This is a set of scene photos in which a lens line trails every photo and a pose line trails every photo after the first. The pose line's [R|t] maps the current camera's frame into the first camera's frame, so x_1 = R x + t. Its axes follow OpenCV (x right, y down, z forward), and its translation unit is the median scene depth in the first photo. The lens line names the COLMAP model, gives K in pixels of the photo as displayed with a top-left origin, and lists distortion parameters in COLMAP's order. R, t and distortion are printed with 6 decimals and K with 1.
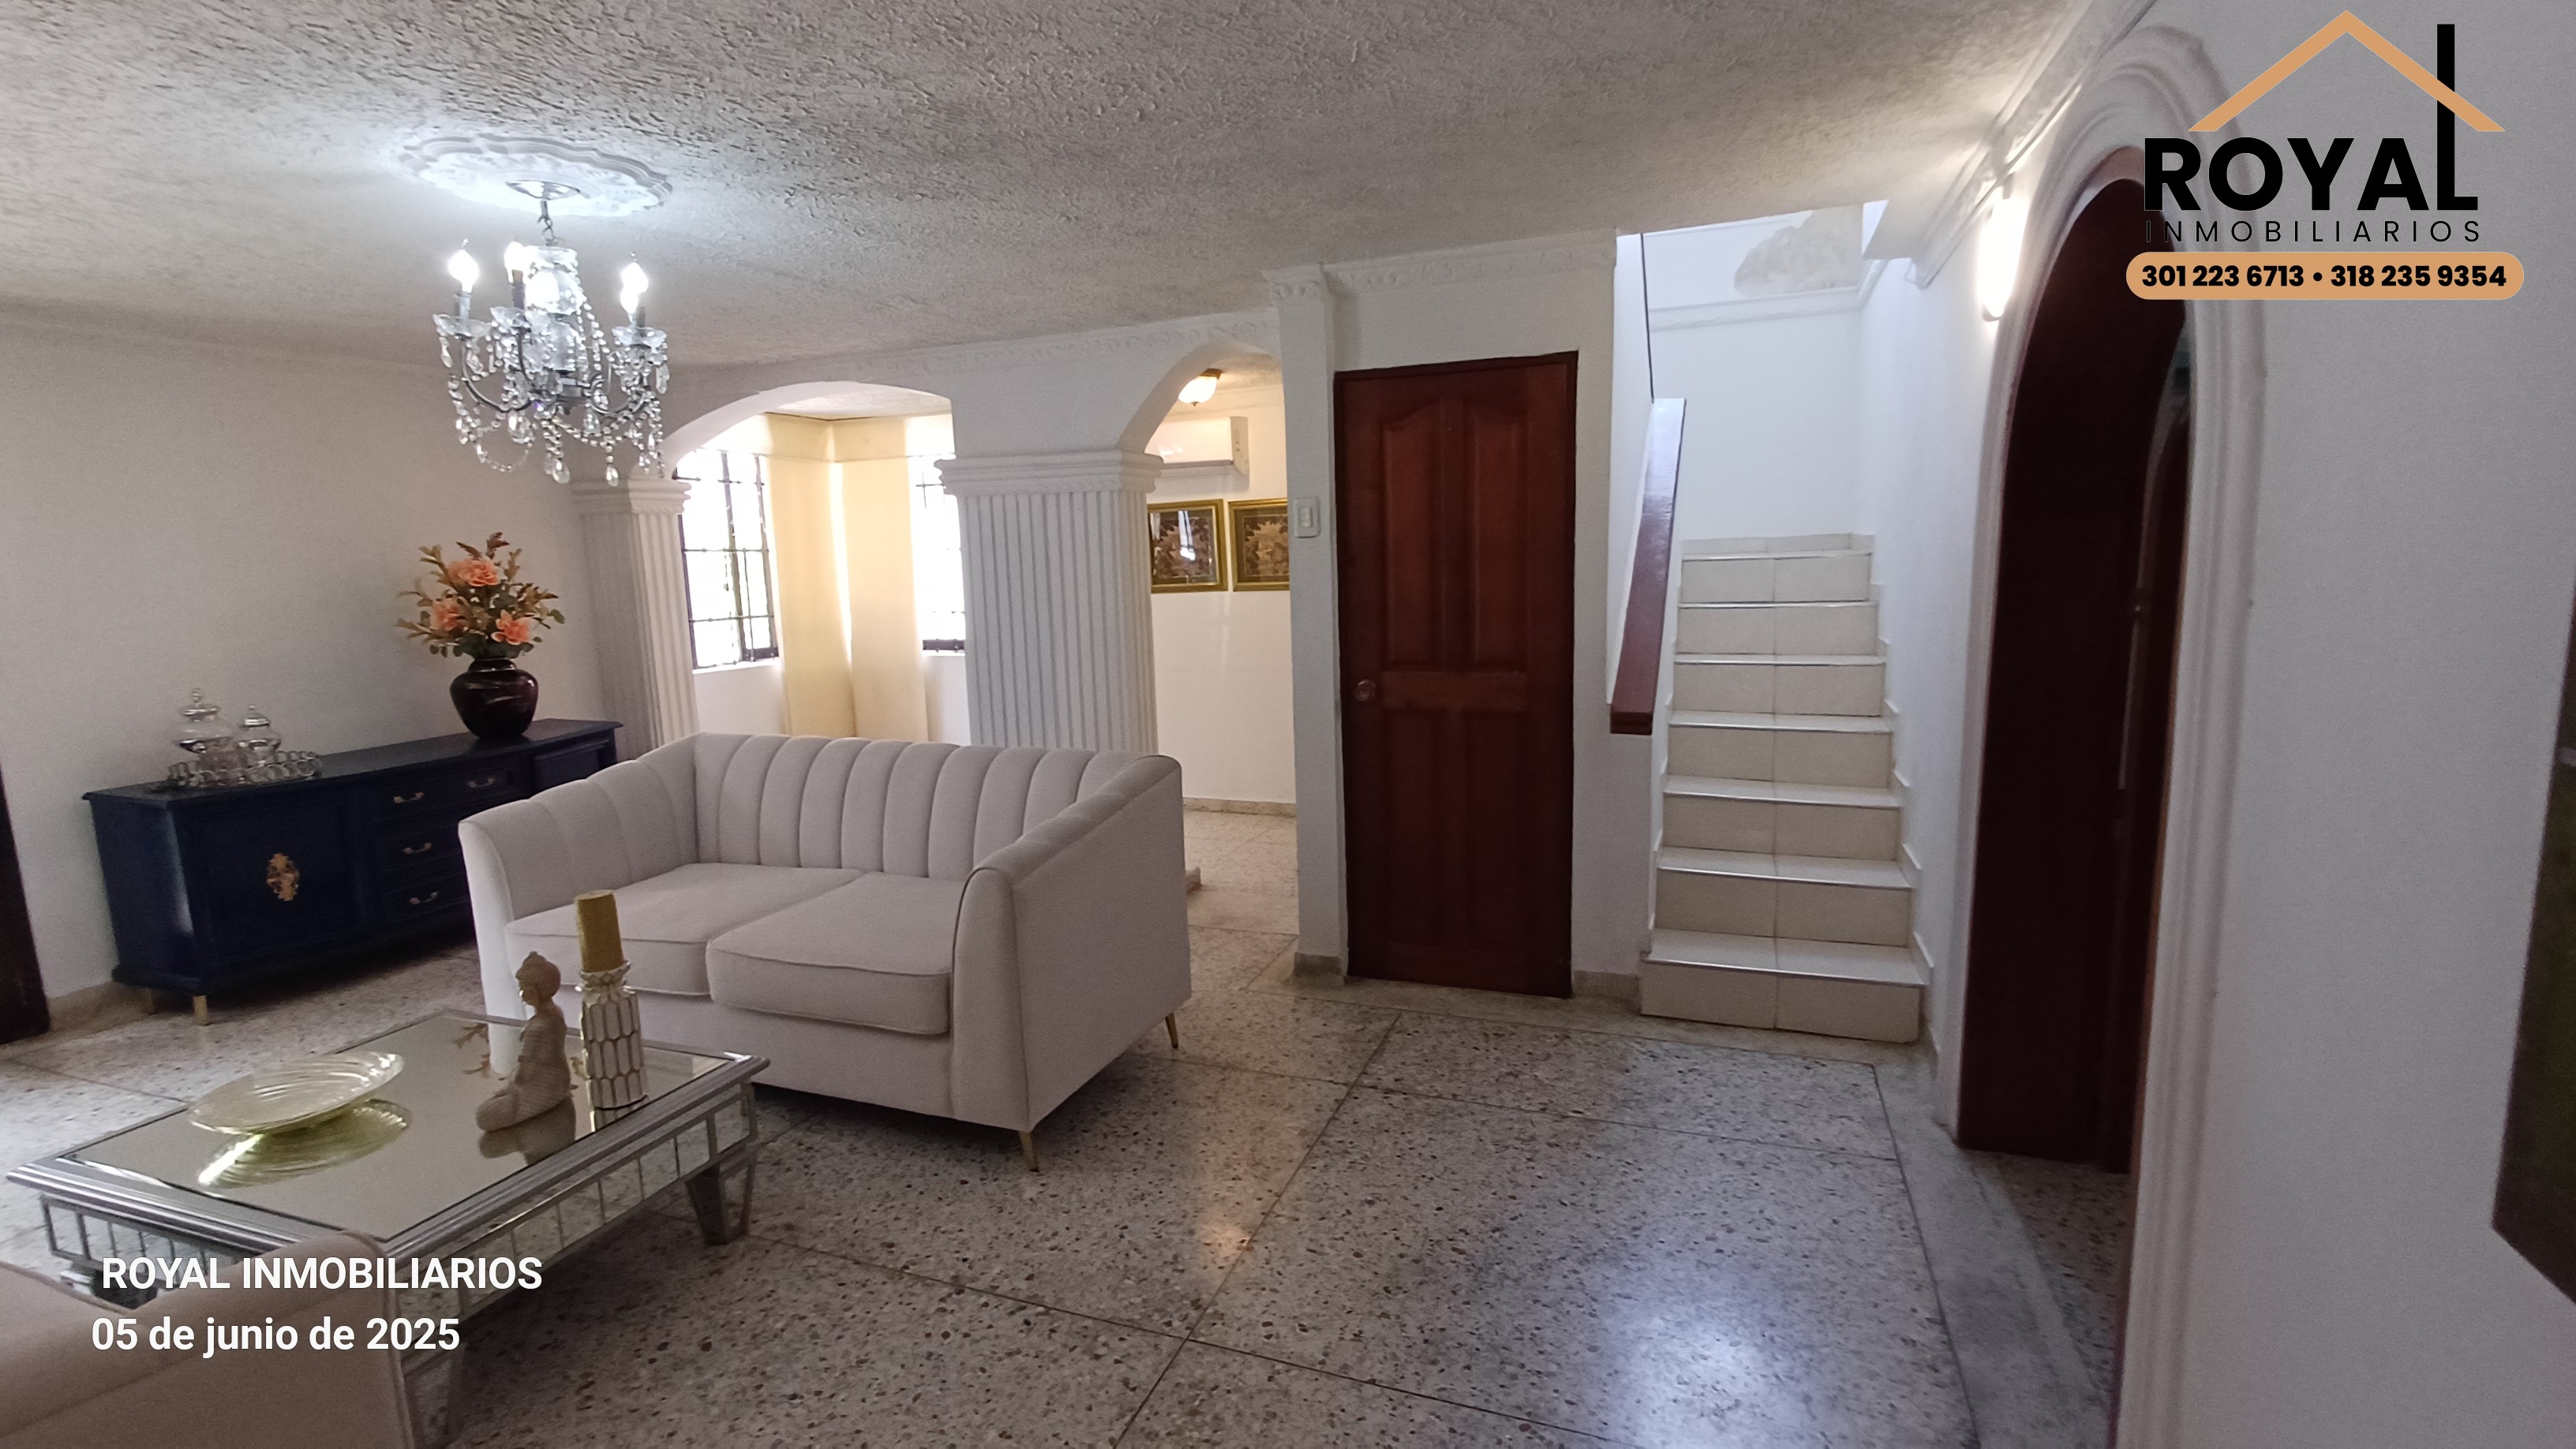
lens RADIAL K [[1171.6, 0, 1282.6], [0, 1171.6, 729.1], [0, 0, 1]] dist [0.003640, -0.000209]
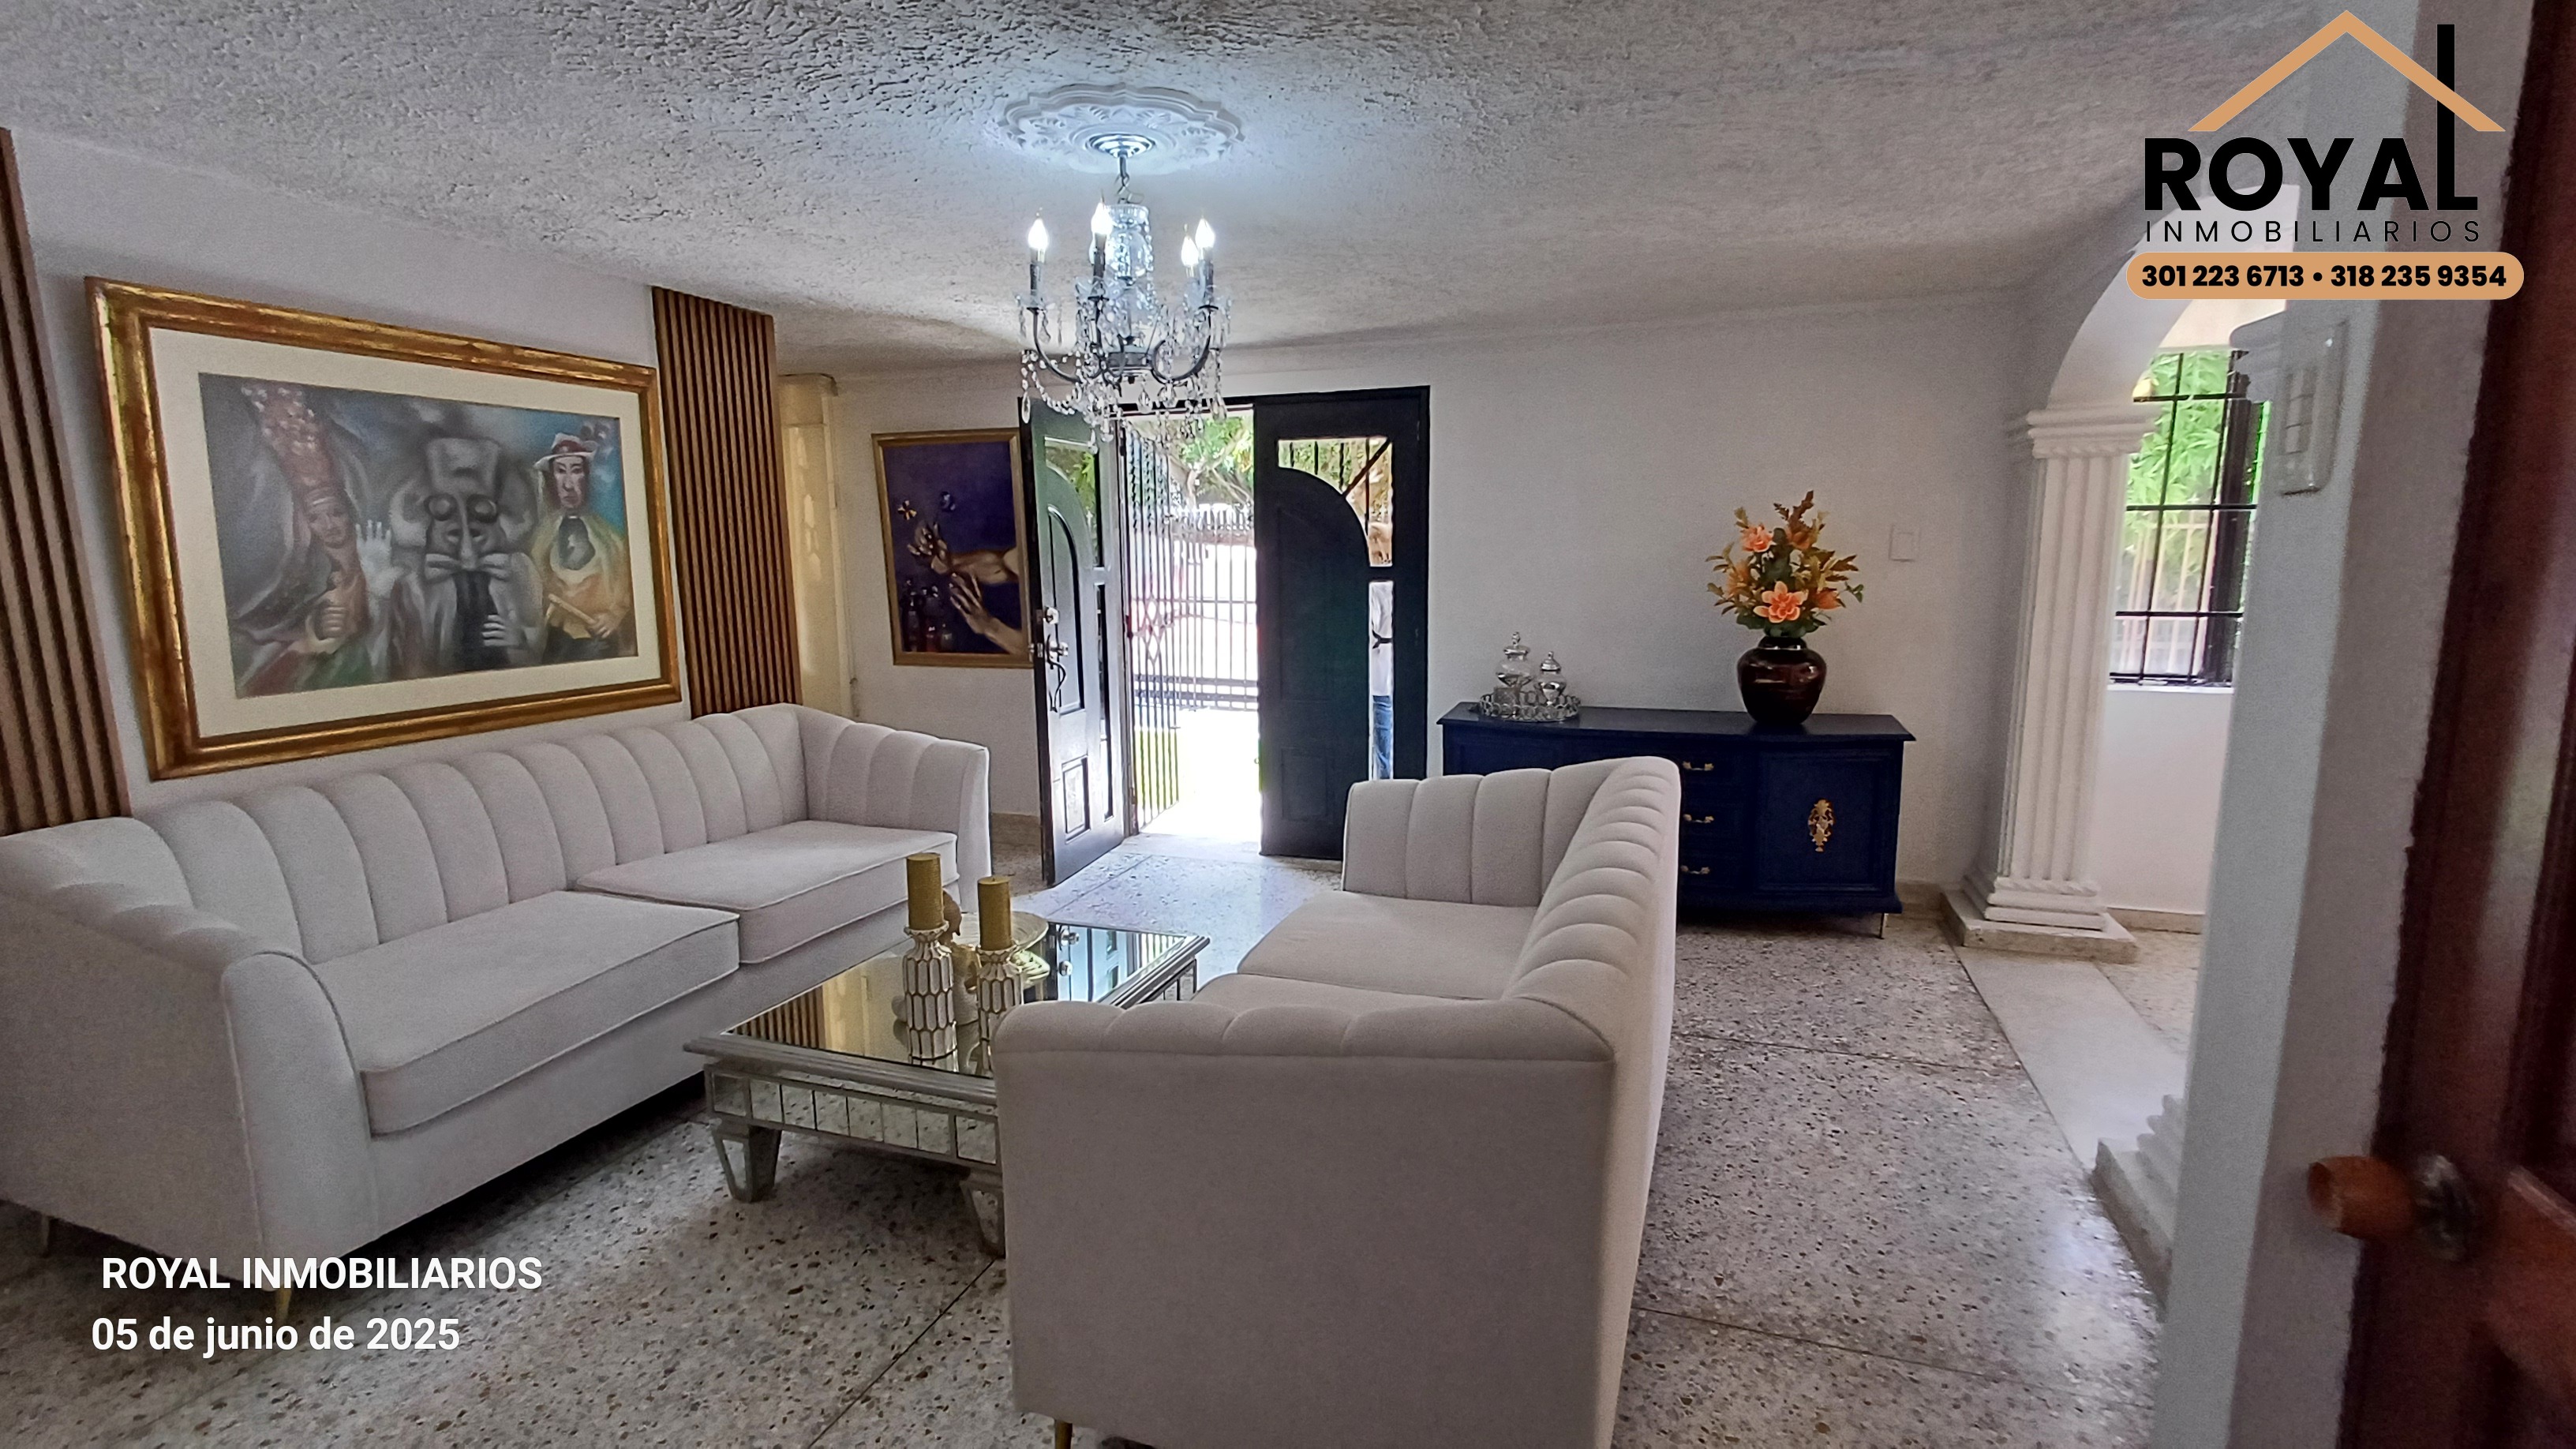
lens RADIAL K [[1183.6, 0, 1292.0], [0, 1183.6, 728.6], [0, 0, 1]] dist [0.002254, 0.000648]
pose [[0.016813, 0.183679, -0.982843, 0.294727], [-0.142045, 0.973450, 0.179493, -0.137753], [0.989717, 0.136590, 0.042457, 0.840486]]
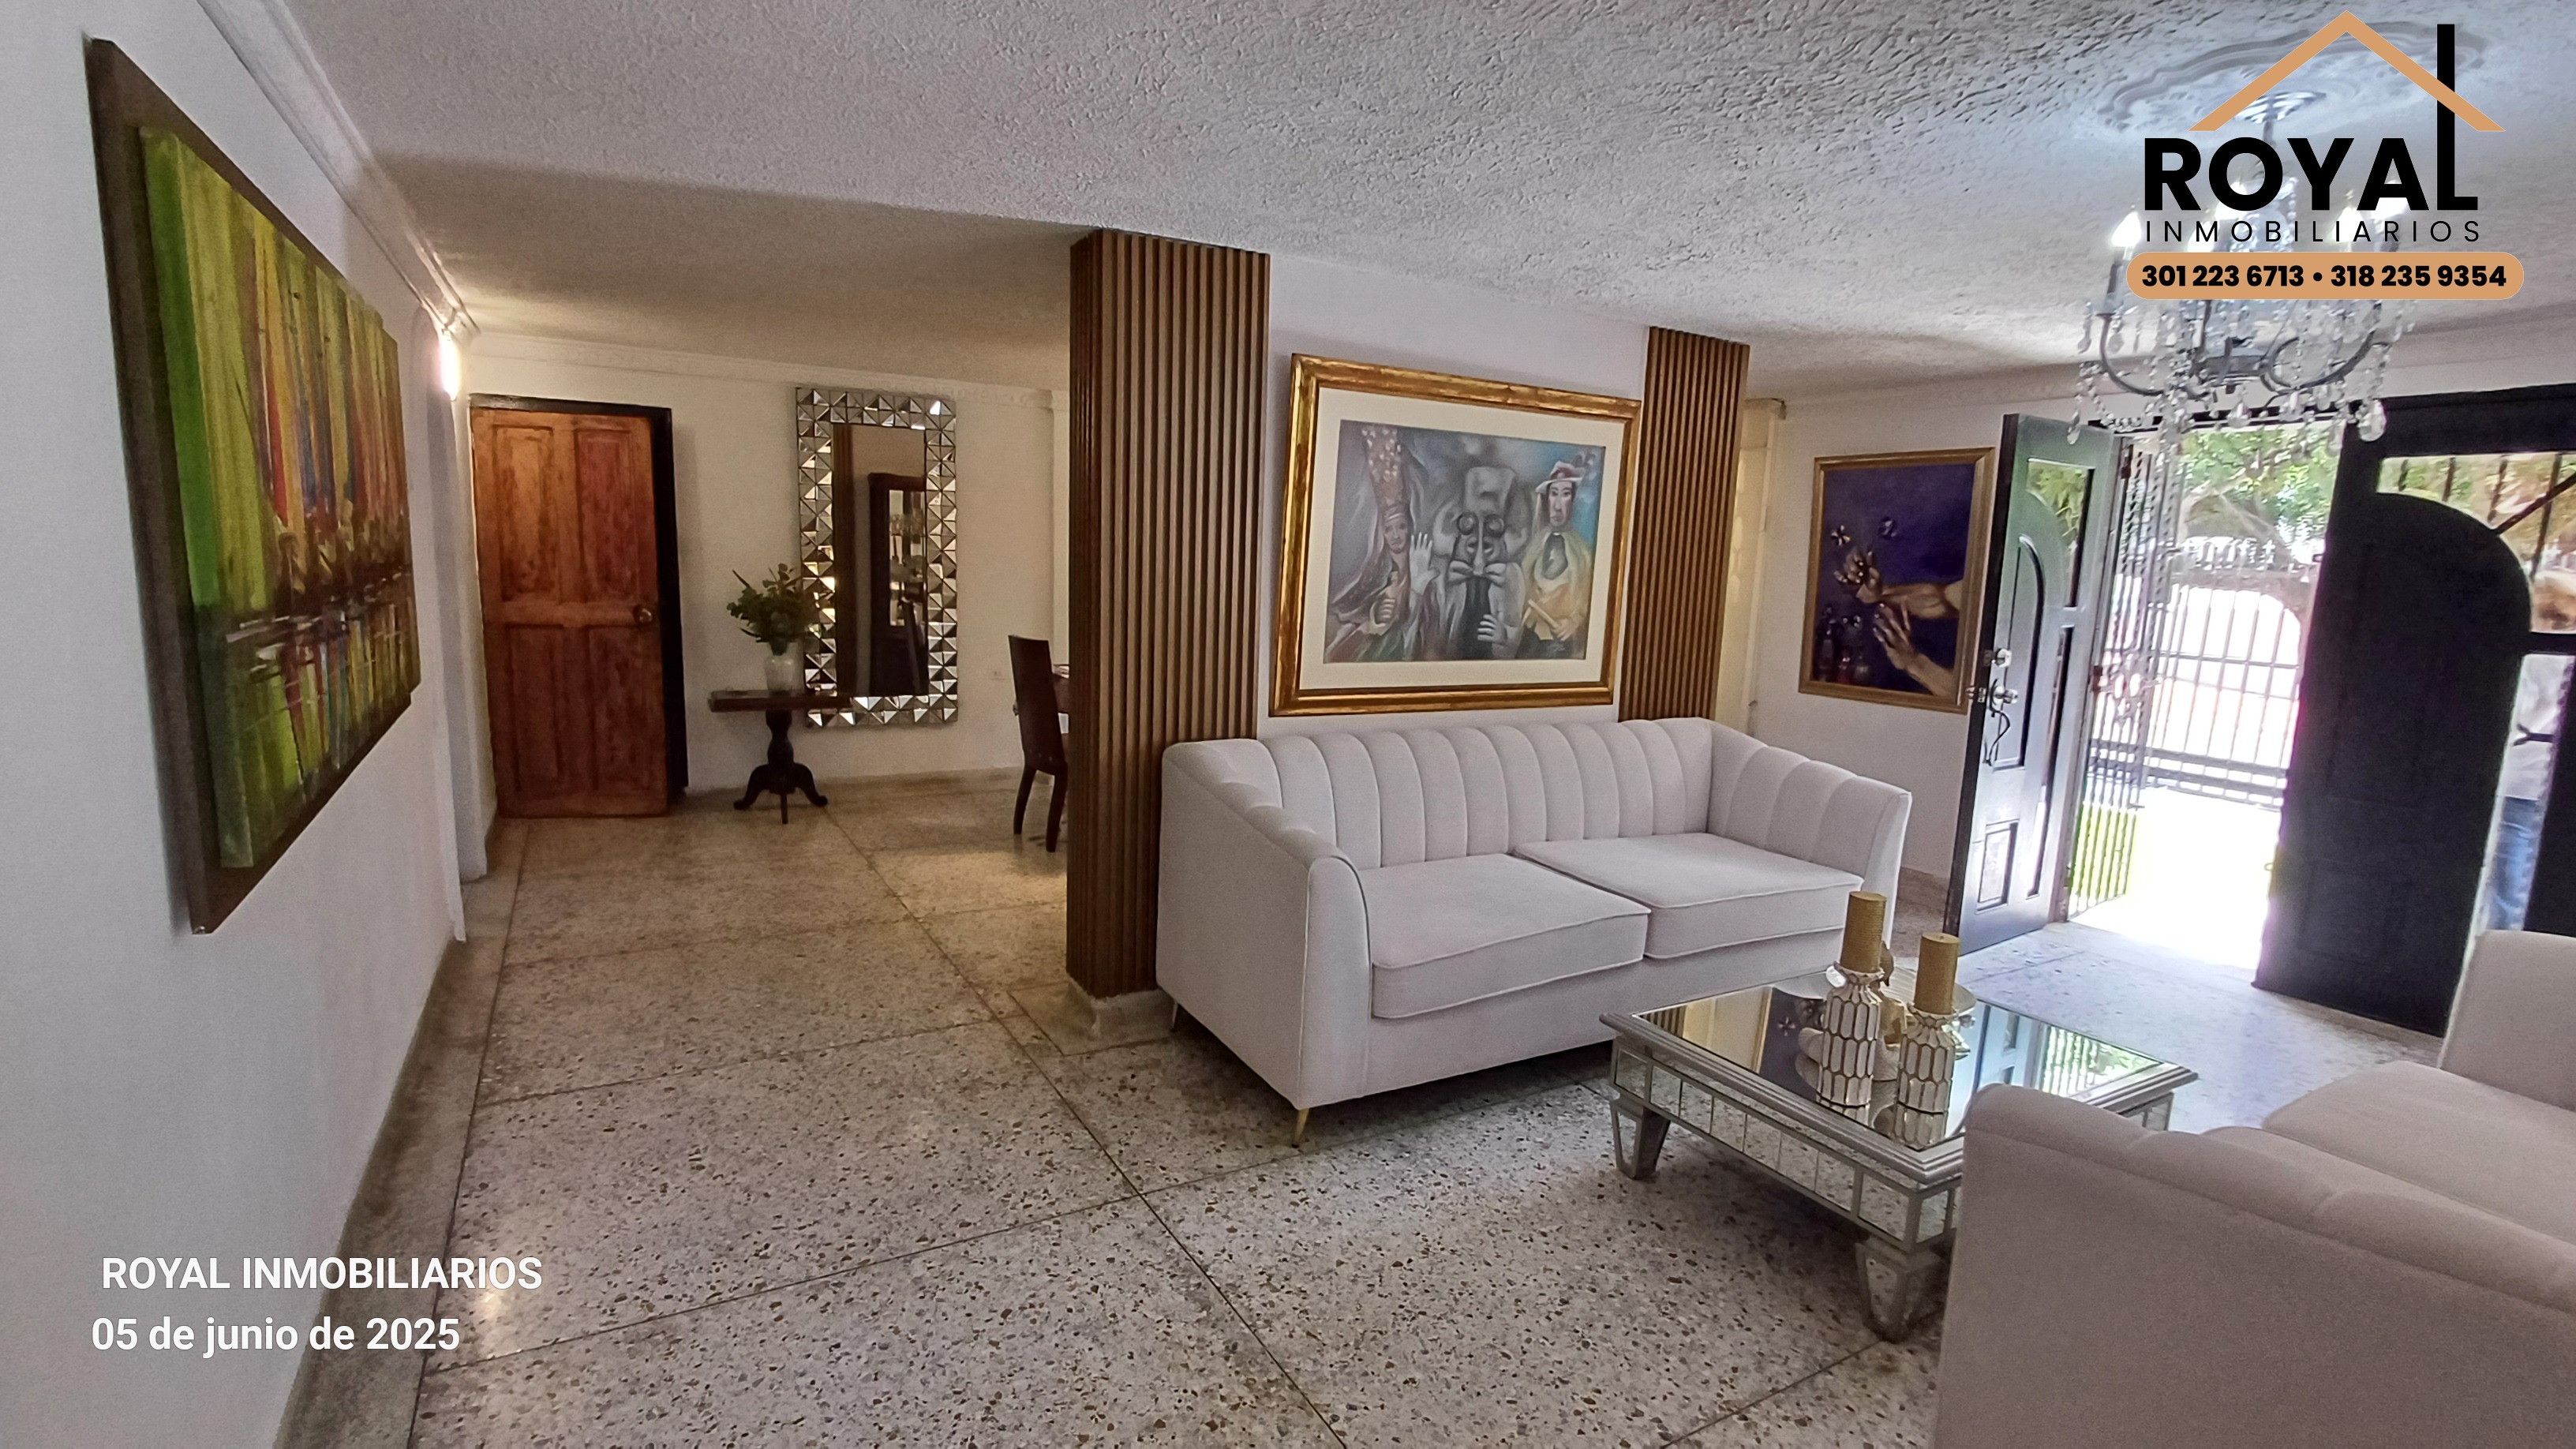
lens RADIAL K [[1180.6, 0, 1281.2], [0, 1180.6, 725.5], [0, 0, 1]] dist [0.003100, 0.000094]
pose [[-0.638860, 0.116648, -0.760428, 0.329800], [-0.134603, 0.956243, 0.259770, -0.129145], [0.757456, 0.268313, -0.595205, 0.783390]]
